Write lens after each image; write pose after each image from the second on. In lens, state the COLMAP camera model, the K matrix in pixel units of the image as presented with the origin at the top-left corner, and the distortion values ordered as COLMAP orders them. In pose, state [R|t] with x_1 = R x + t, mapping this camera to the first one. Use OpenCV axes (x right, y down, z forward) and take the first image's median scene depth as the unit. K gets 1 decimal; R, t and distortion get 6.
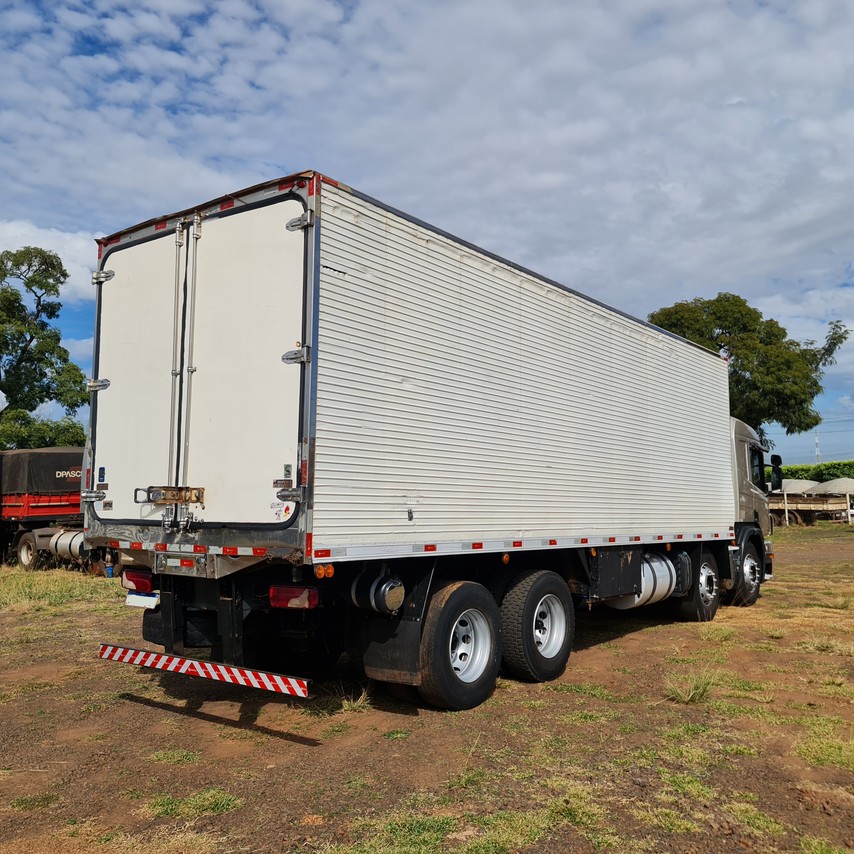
lens RADIAL K [[836.6, 0, 430.1], [0, 836.6, 433.3], [0, 0, 1]] dist [0.056056, -0.022556]
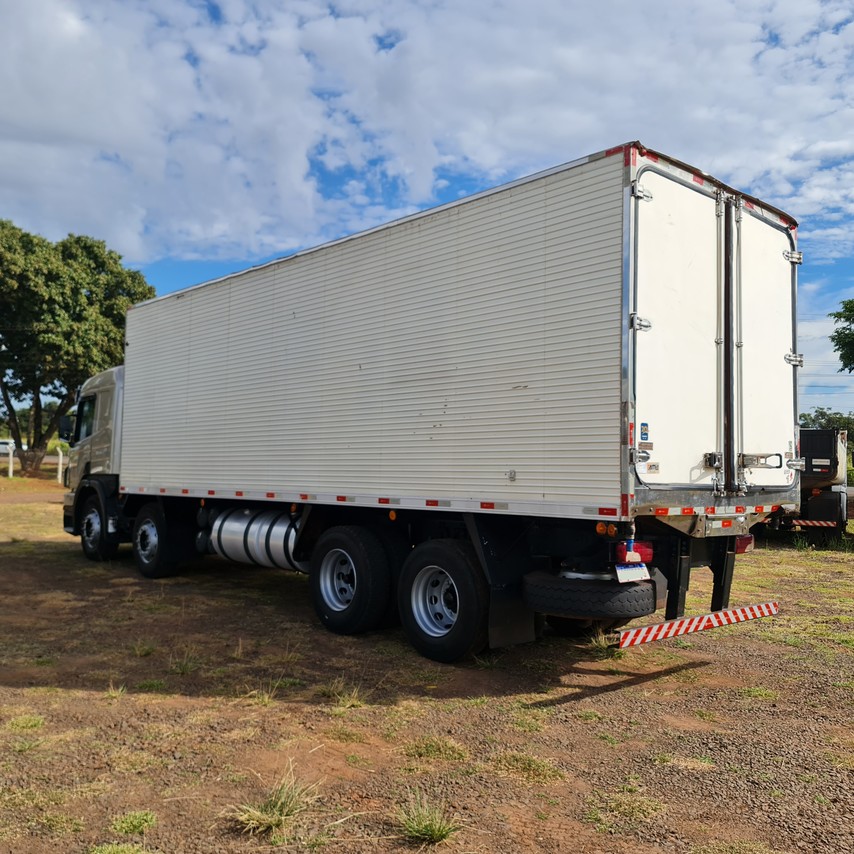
lens RADIAL K [[836.6, 0, 430.1], [0, 836.6, 433.3], [0, 0, 1]] dist [0.056056, -0.022556]
pose [[0.165673, 0.045167, 0.985146, -1.261334], [-0.107918, 0.993782, -0.027414, 0.097230], [-0.980258, -0.101773, 0.169517, 1.065742]]
